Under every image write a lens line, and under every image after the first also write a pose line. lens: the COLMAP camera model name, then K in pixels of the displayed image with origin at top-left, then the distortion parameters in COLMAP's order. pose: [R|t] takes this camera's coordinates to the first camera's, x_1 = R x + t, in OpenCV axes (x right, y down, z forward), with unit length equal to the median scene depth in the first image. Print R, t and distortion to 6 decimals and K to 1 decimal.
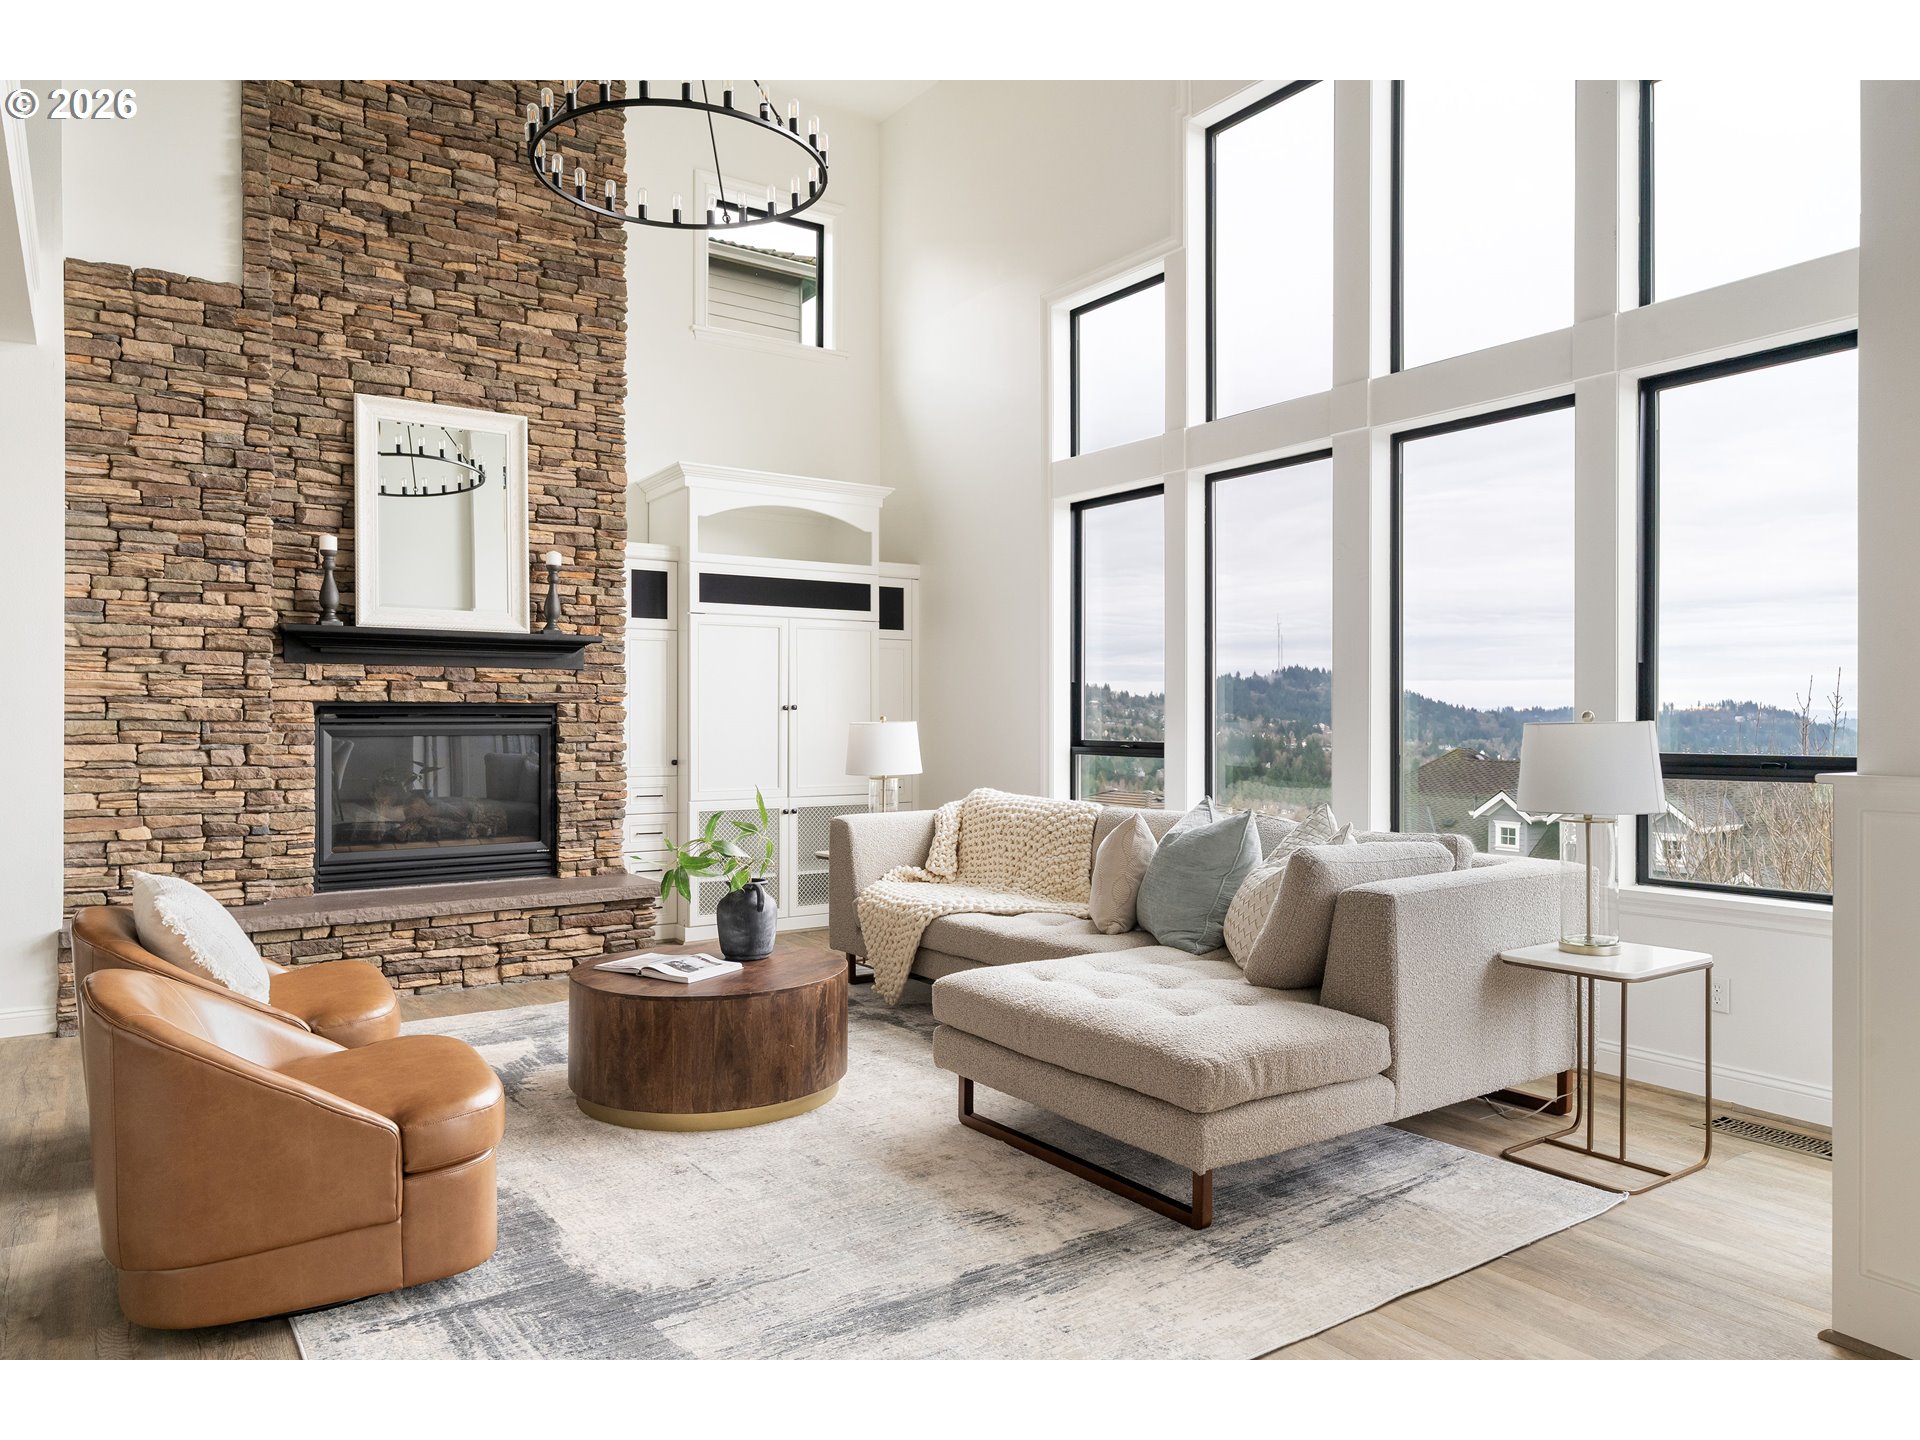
lens RADIAL K [[919.1, 0, 960.0], [0, 919.1, 720.0], [0, 0, 1]] dist [0.001726, 0.000882]
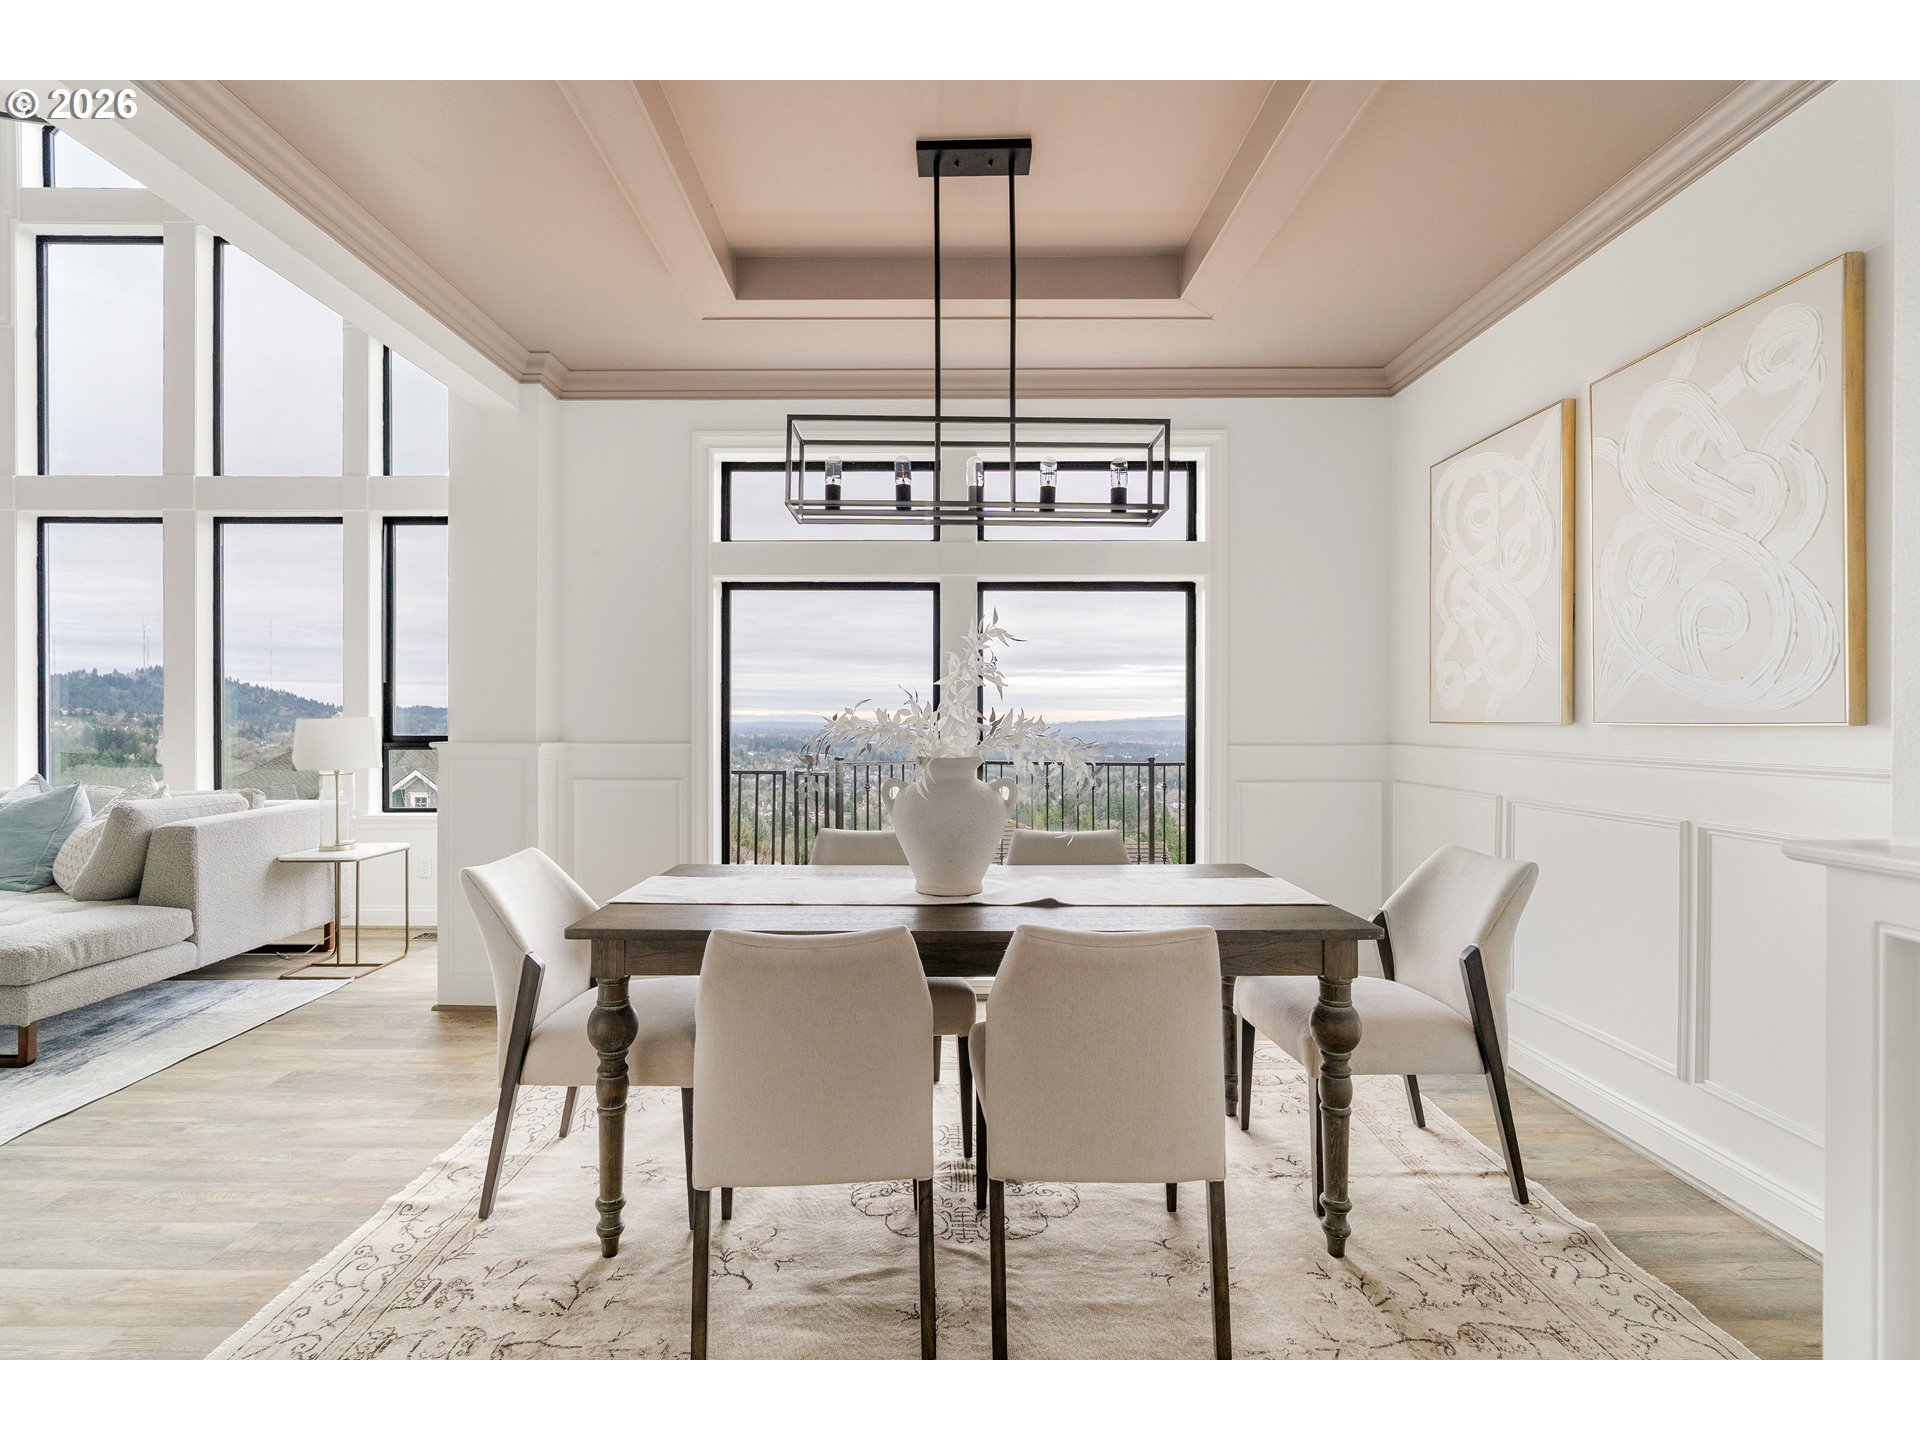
lens RADIAL K [[919.1, 0, 960.0], [0, 919.1, 720.0], [0, 0, 1]] dist [0.001726, 0.000882]
pose [[0.520303, -0.005914, 0.853961, -0.191828], [-0.001813, 0.999966, 0.008030, -0.009550], [-0.853980, -0.005727, 0.520274, -0.920911]]
